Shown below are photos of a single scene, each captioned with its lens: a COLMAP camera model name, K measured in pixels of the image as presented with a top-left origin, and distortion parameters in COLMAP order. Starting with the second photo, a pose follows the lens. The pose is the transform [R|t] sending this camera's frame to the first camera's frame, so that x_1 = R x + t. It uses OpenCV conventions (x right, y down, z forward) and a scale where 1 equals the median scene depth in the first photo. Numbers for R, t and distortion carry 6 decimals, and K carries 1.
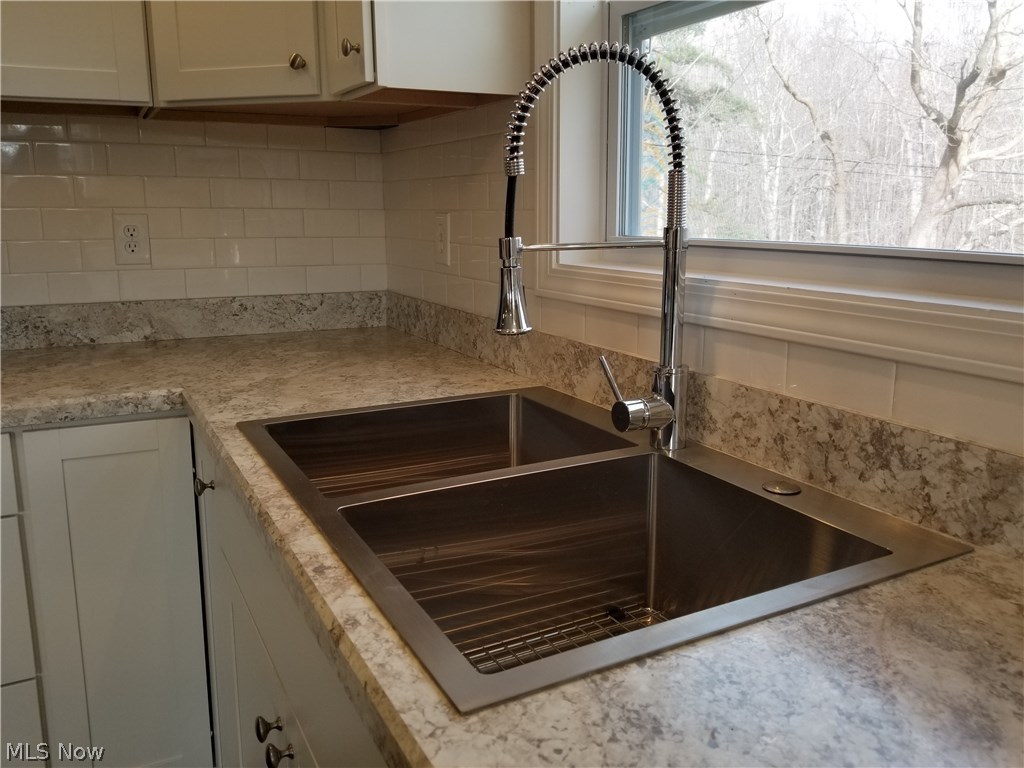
lens RADIAL K [[797.4, 0, 500.8], [0, 797.4, 360.3], [0, 0, 1]] dist [0.083731, -0.150546]
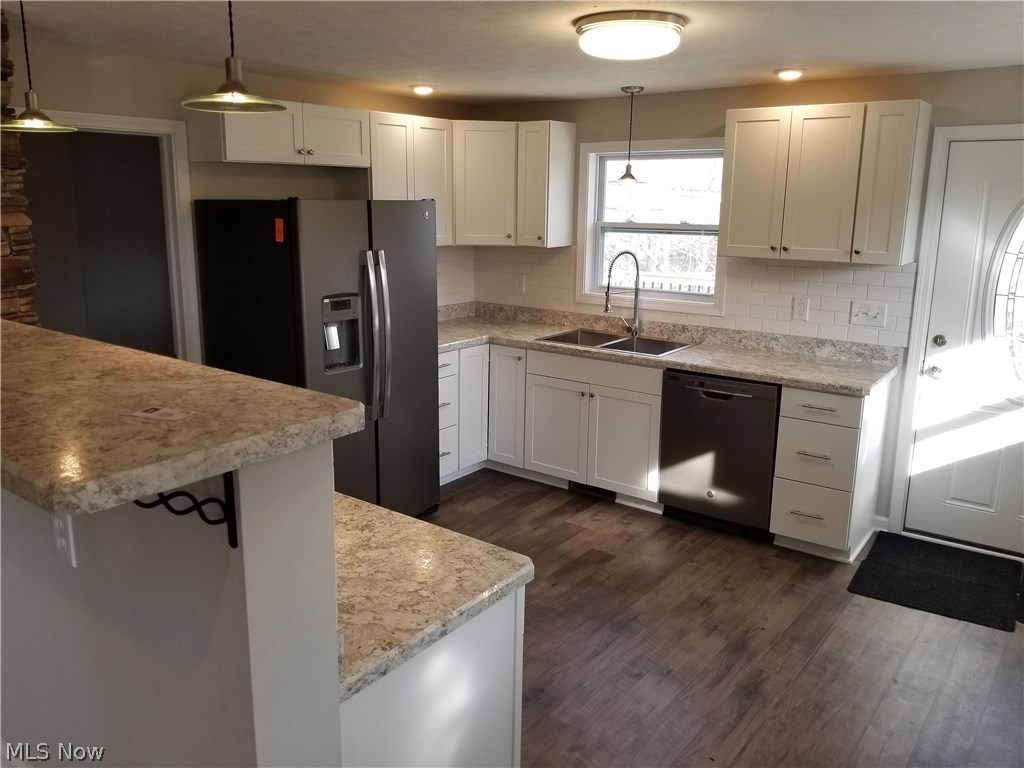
lens RADIAL K [[797.4, 0, 500.8], [0, 797.4, 360.3], [0, 0, 1]] dist [0.083731, -0.150546]
pose [[0.904542, -0.073064, 0.420077, -1.912914], [0.066058, 0.997327, 0.031224, 0.043566], [-0.421236, -0.000494, 0.906951, -2.215557]]
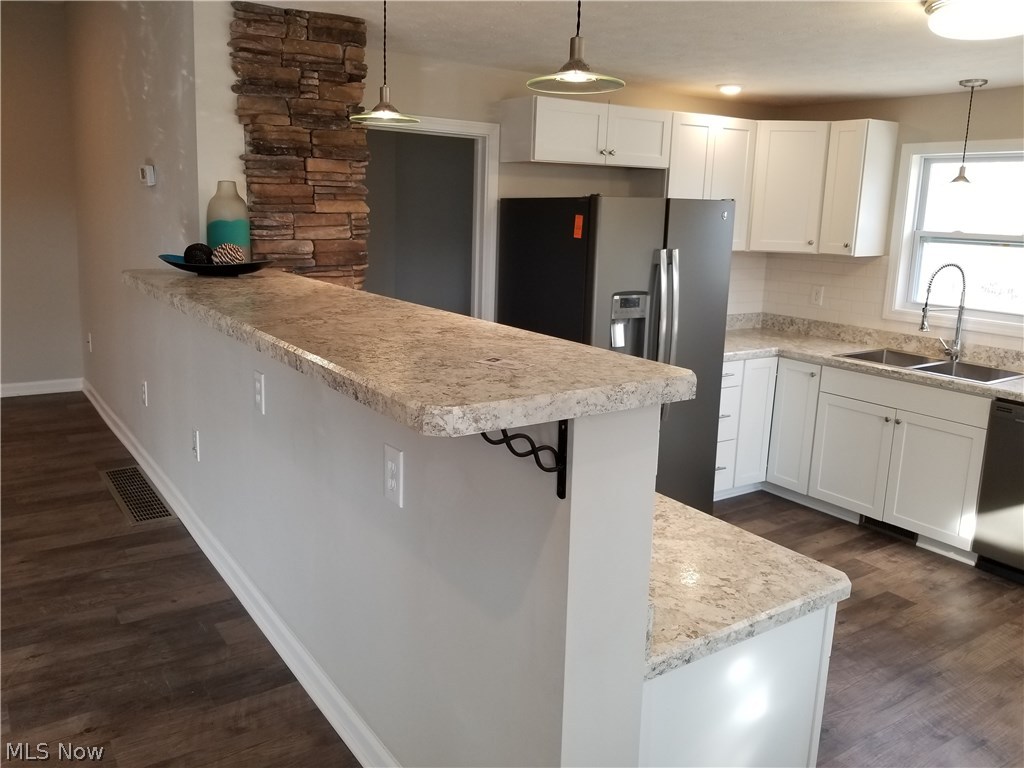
lens RADIAL K [[797.4, 0, 500.8], [0, 797.4, 360.3], [0, 0, 1]] dist [0.083731, -0.150546]
pose [[0.993393, 0.010218, 0.114305, -1.993835], [-0.010318, 0.999947, 0.000283, 0.104423], [-0.114296, -0.001461, 0.993446, -2.165631]]
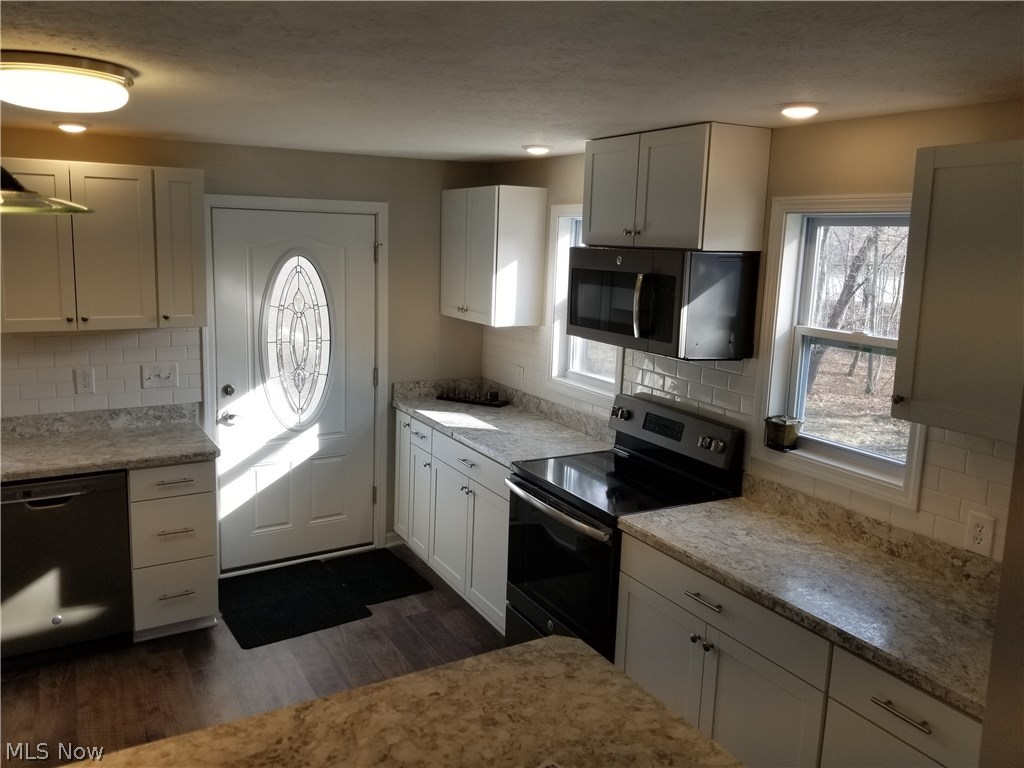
lens RADIAL K [[797.4, 0, 500.8], [0, 797.4, 360.3], [0, 0, 1]] dist [0.083731, -0.150546]
pose [[-0.038338, -0.151262, 0.987750, -2.377217], [0.160569, 0.974699, 0.155495, -0.269492], [-0.986280, 0.164563, -0.013080, -1.238724]]
